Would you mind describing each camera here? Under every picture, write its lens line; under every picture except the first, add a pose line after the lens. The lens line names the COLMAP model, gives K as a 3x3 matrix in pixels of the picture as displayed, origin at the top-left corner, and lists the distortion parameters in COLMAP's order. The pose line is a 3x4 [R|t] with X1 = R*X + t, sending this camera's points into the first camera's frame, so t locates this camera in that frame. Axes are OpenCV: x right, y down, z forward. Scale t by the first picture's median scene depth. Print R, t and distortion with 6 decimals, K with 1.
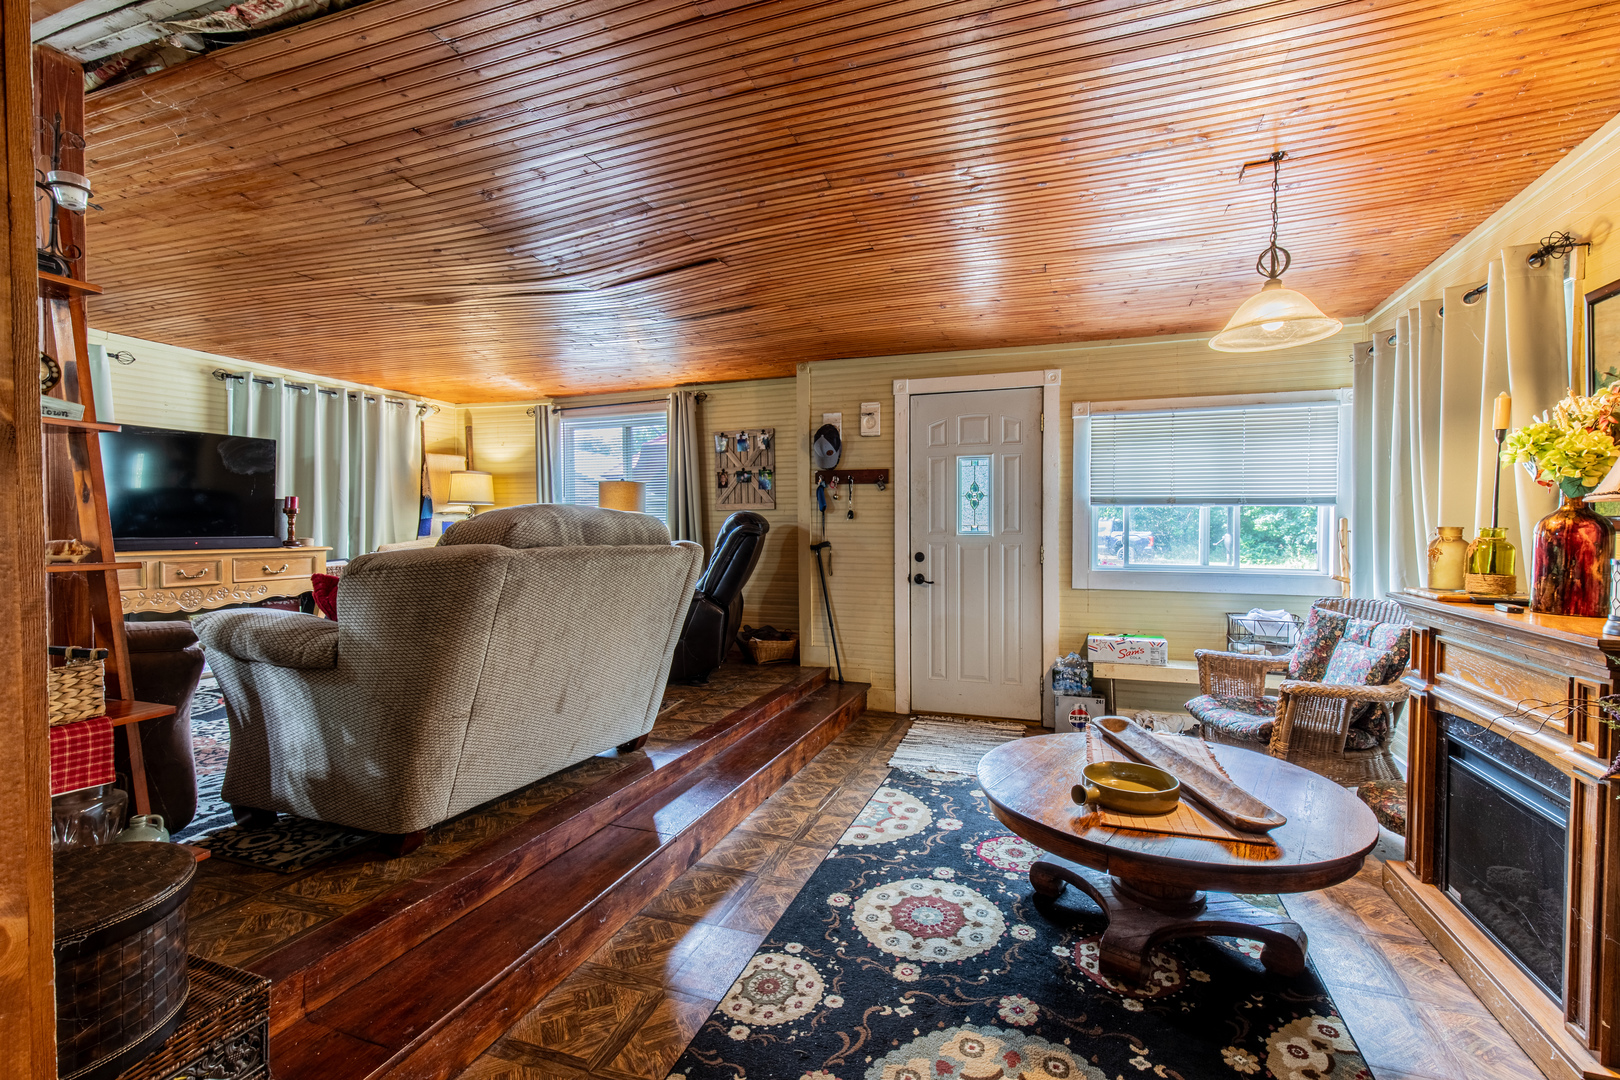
lens RADIAL K [[718.6, 0, 822.7], [0, 718.6, 543.8], [0, 0, 1]] dist [0.002928, 0.000405]
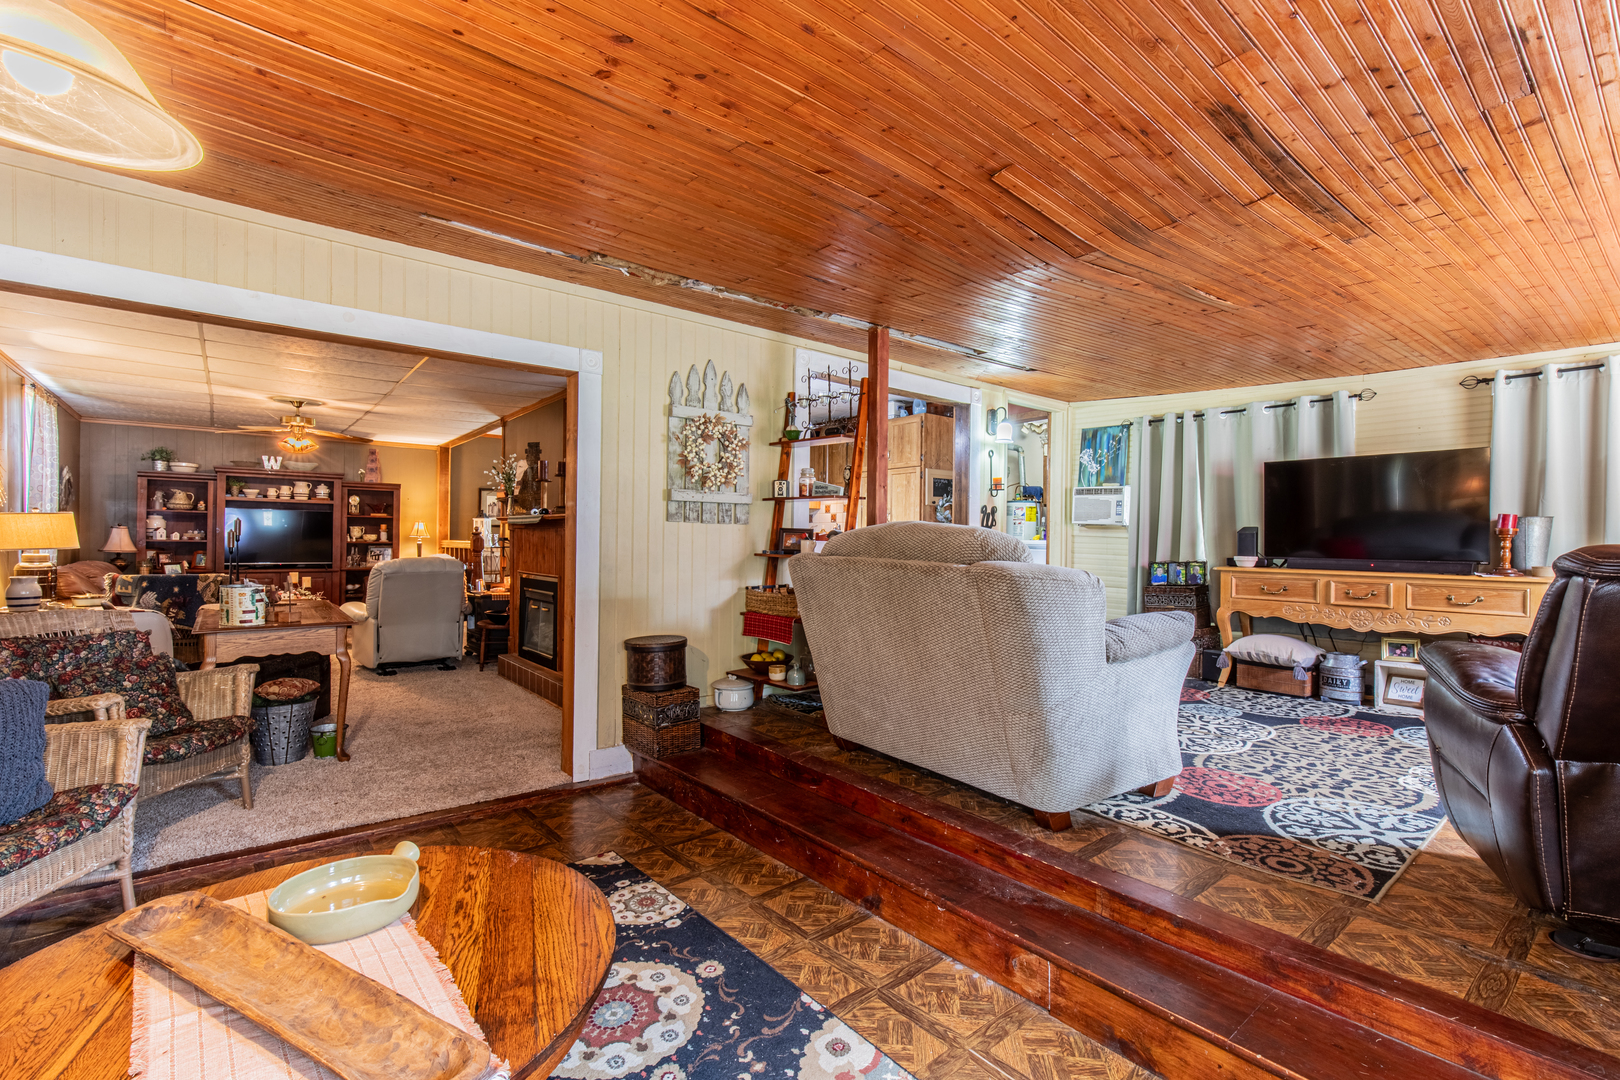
lens RADIAL K [[718.6, 0, 821.4], [0, 718.6, 538.8], [0, 0, 1]] dist [0.002928, 0.000405]
pose [[-0.499195, -0.011253, -0.866416, 0.382254], [-0.036785, 0.999289, 0.008215, -0.017764], [0.865708, 0.035972, -0.499254, 0.822323]]
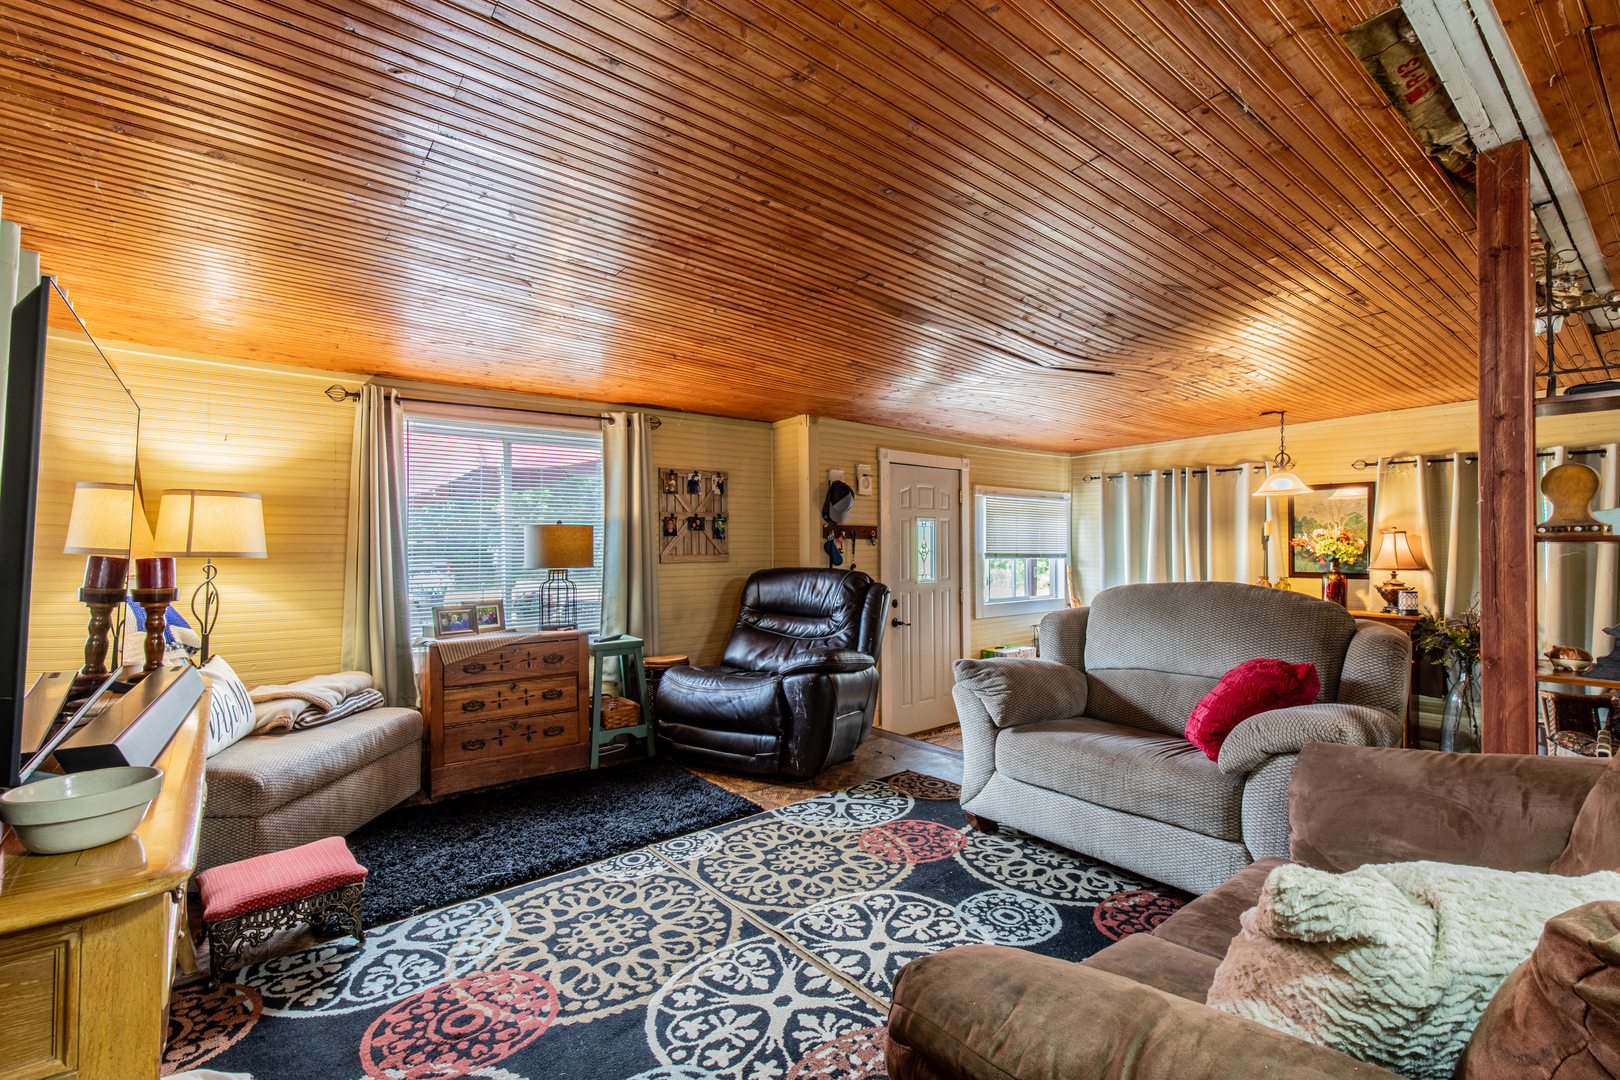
lens RADIAL K [[718.6, 0, 813.7], [0, 718.6, 542.6], [0, 0, 1]] dist [0.002928, 0.000405]
pose [[0.506031, 0.001522, 0.862514, -0.976972], [0.021803, 0.999656, -0.014556, -0.068747], [-0.862239, 0.026171, 0.505824, 0.555783]]
